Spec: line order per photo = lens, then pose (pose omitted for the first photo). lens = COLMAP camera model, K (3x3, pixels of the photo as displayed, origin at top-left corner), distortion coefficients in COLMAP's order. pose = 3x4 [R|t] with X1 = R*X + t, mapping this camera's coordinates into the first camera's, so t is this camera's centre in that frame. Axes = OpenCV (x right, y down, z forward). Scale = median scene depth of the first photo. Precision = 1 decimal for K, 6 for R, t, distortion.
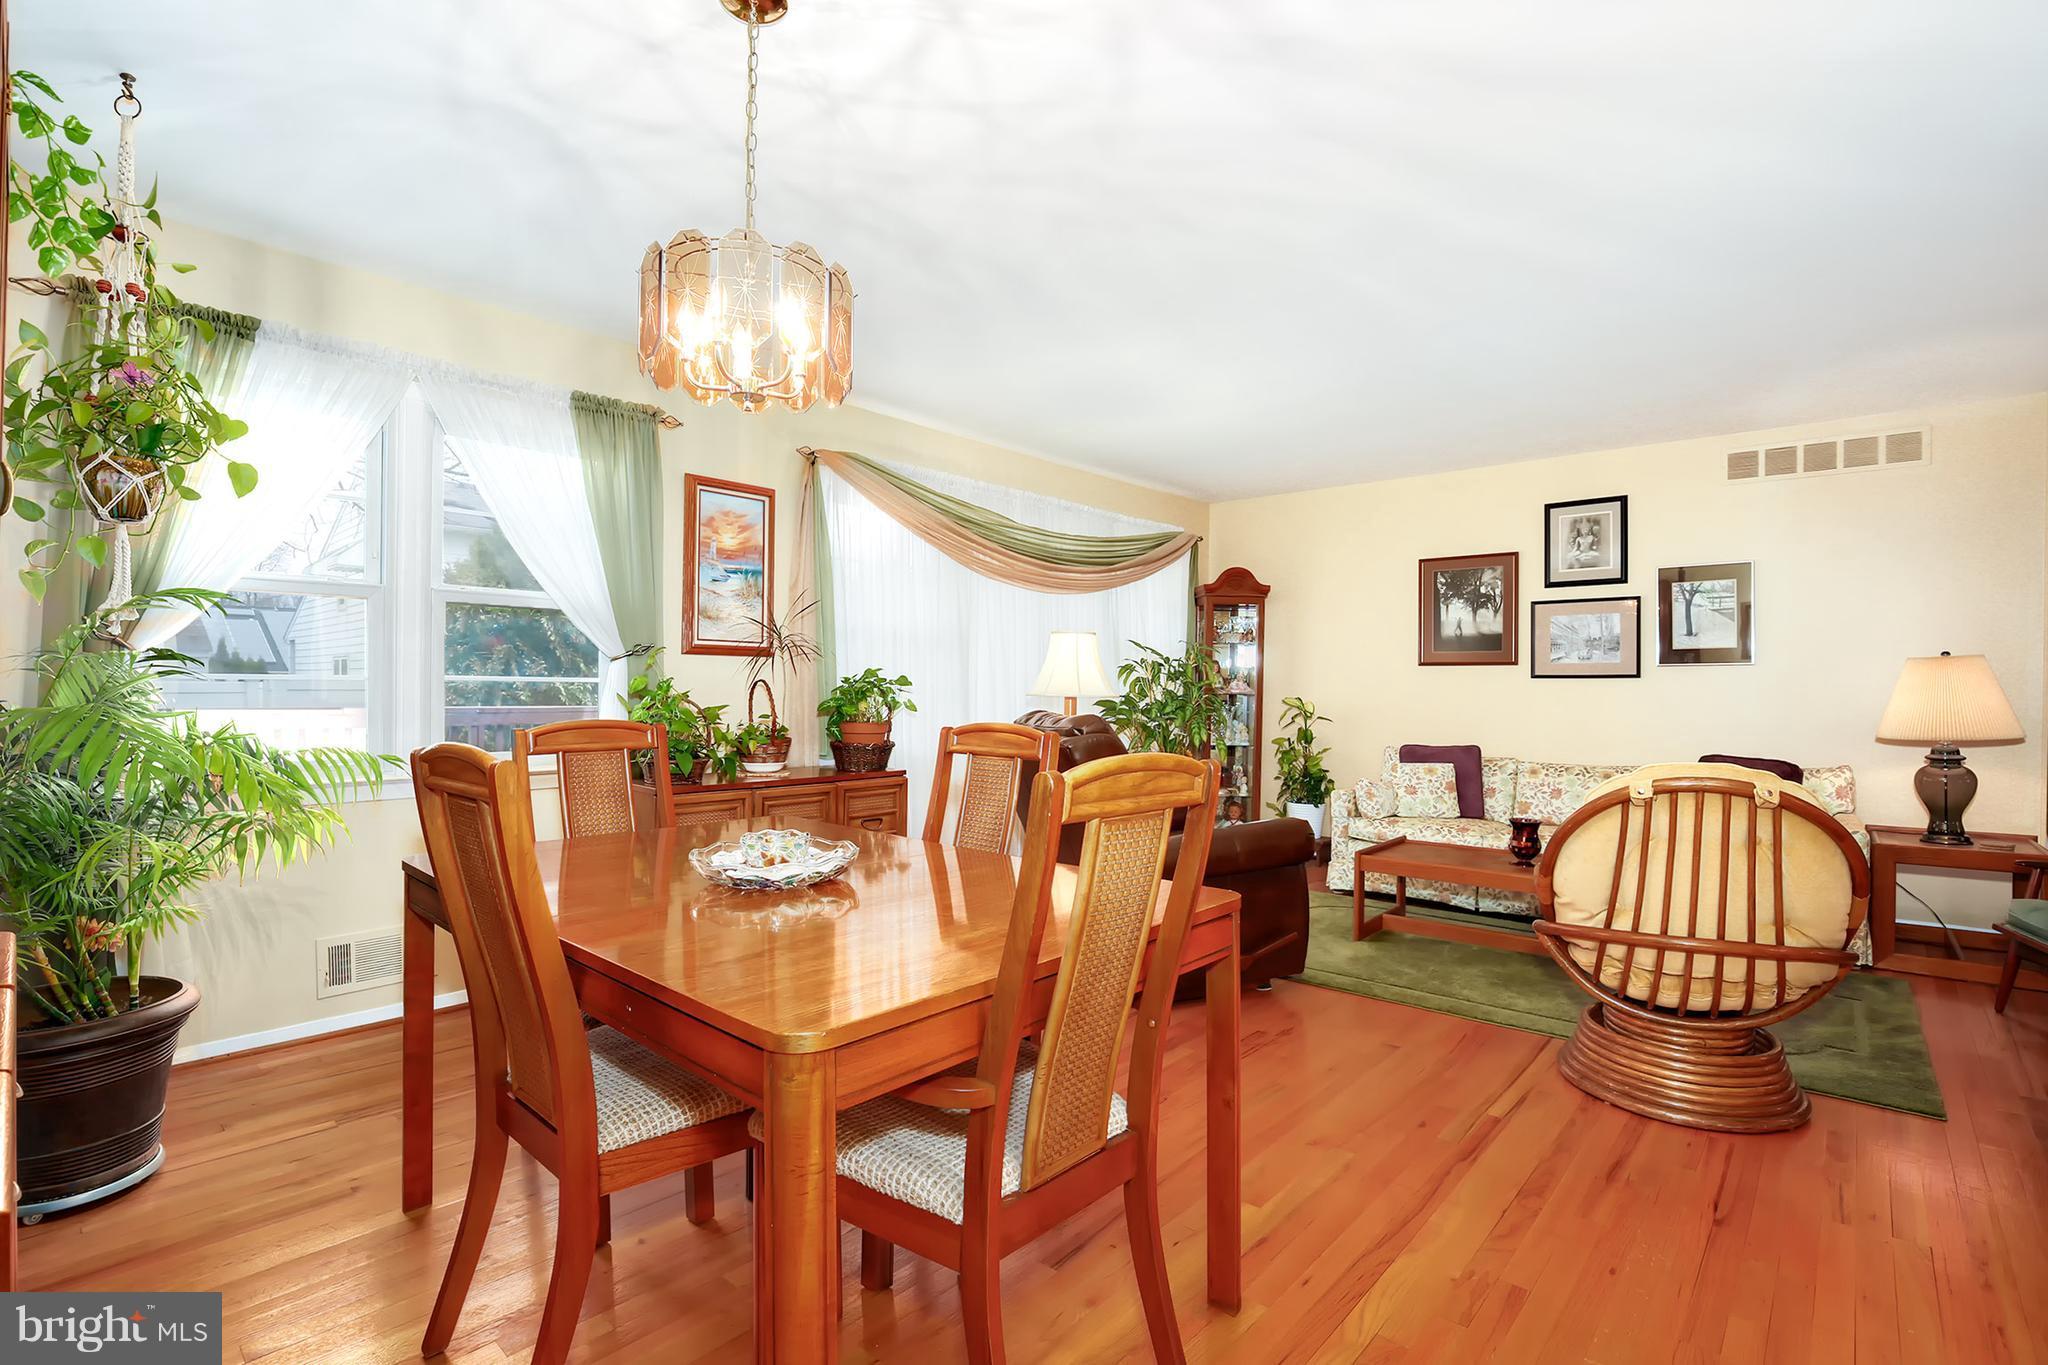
lens RADIAL K [[939.8, 0, 1032.7], [0, 939.8, 685.4], [0, 0, 1]] dist [-0.030541, 0.004468]
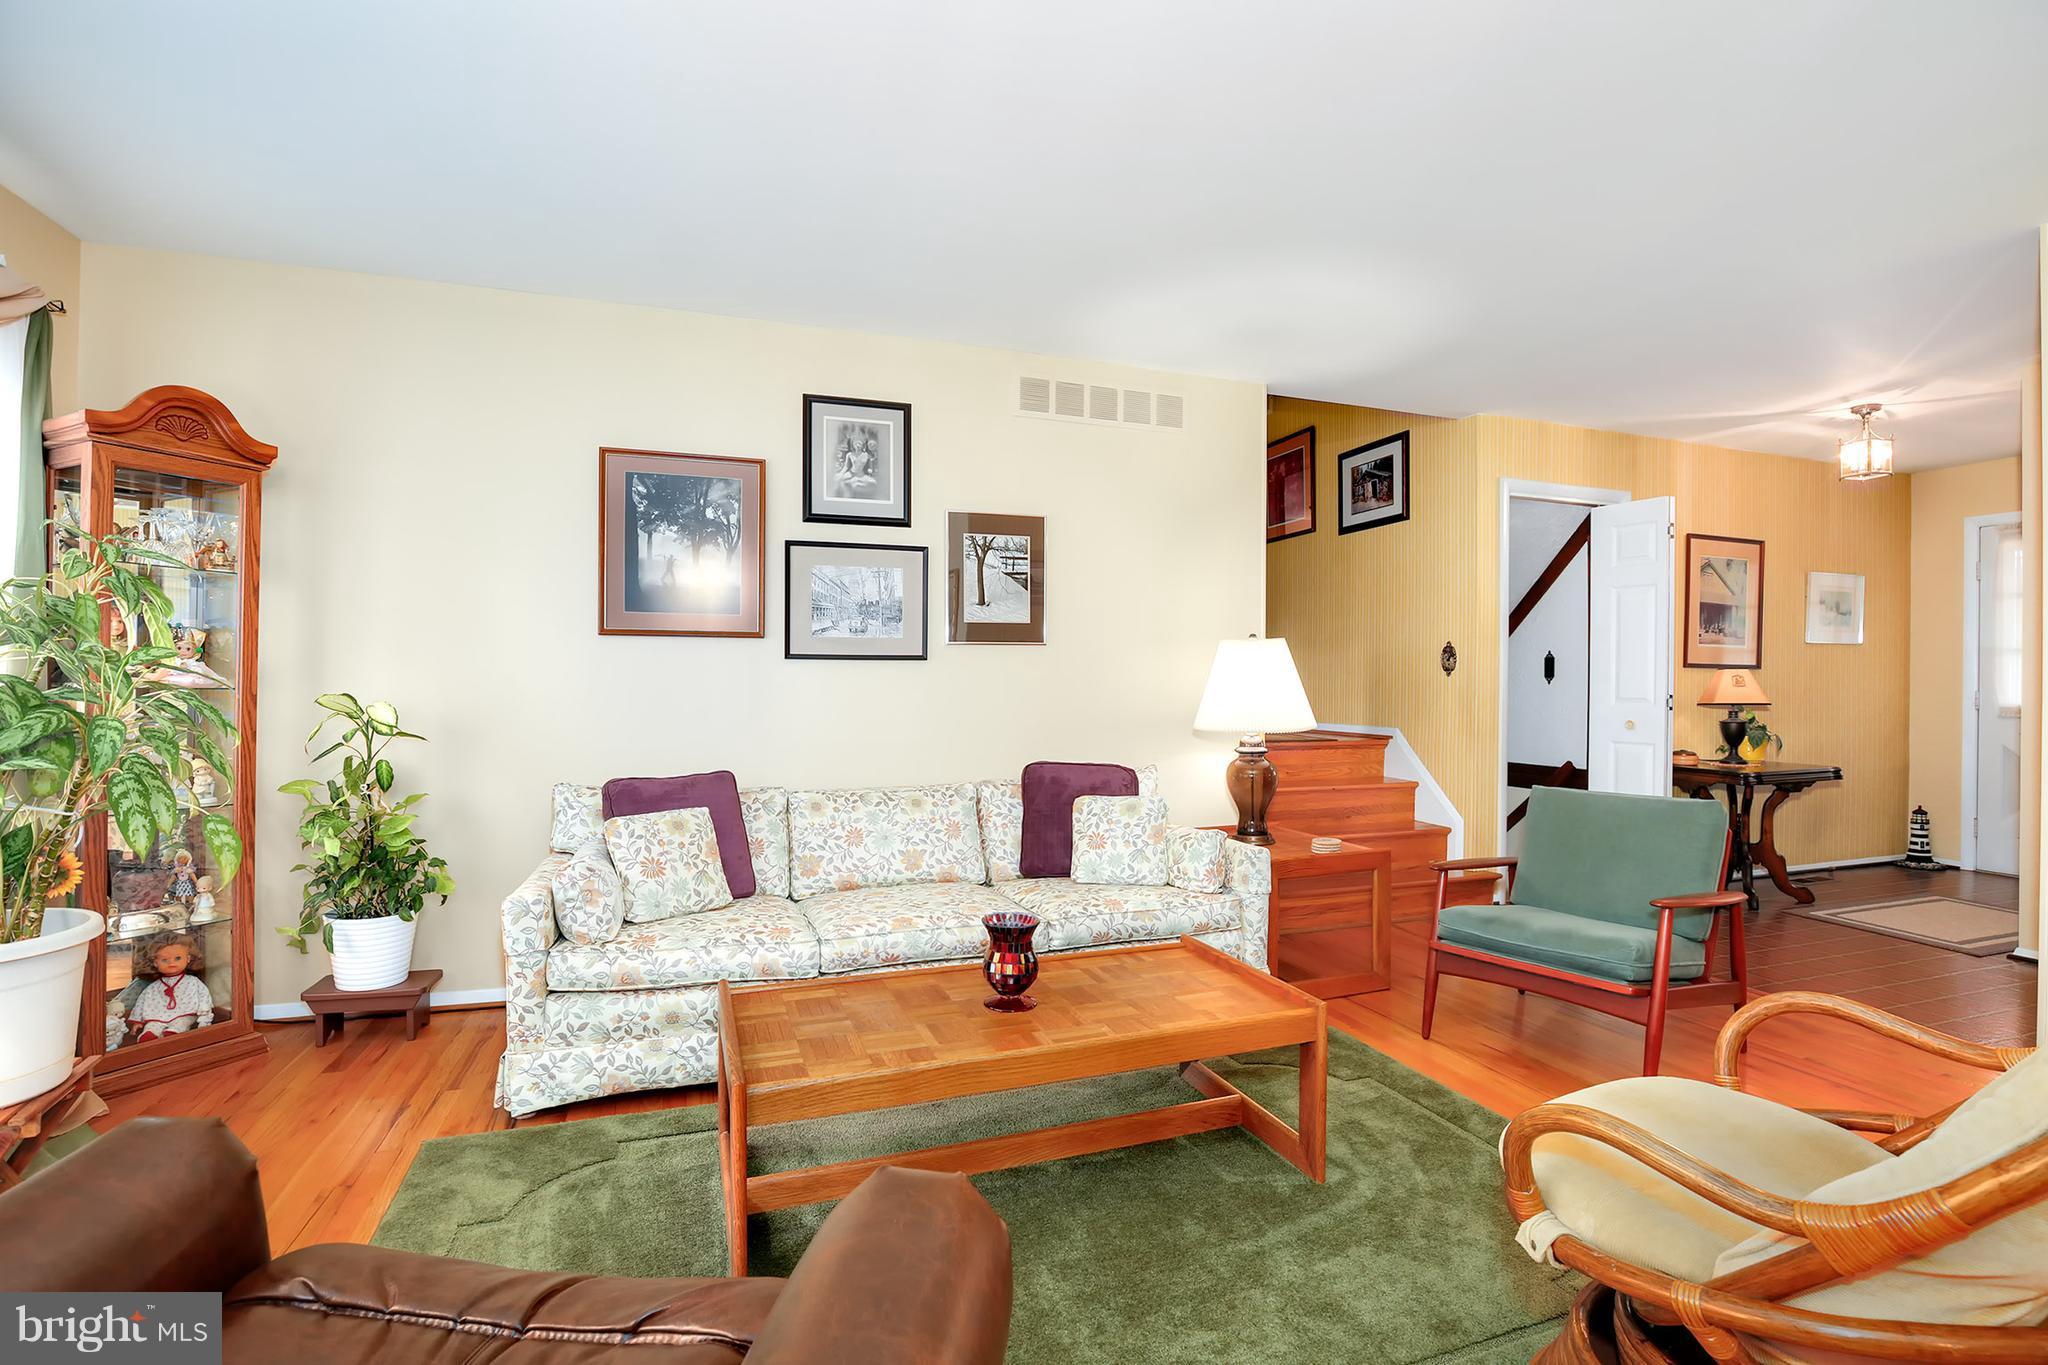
lens RADIAL K [[939.8, 0, 1012.2], [0, 939.8, 688.9], [0, 0, 1]] dist [-0.030541, 0.004468]
pose [[0.499294, -0.011392, 0.866358, 0.051788], [-0.001380, 0.999902, 0.013943, 0.003933], [-0.866431, -0.008158, 0.499230, 0.560066]]
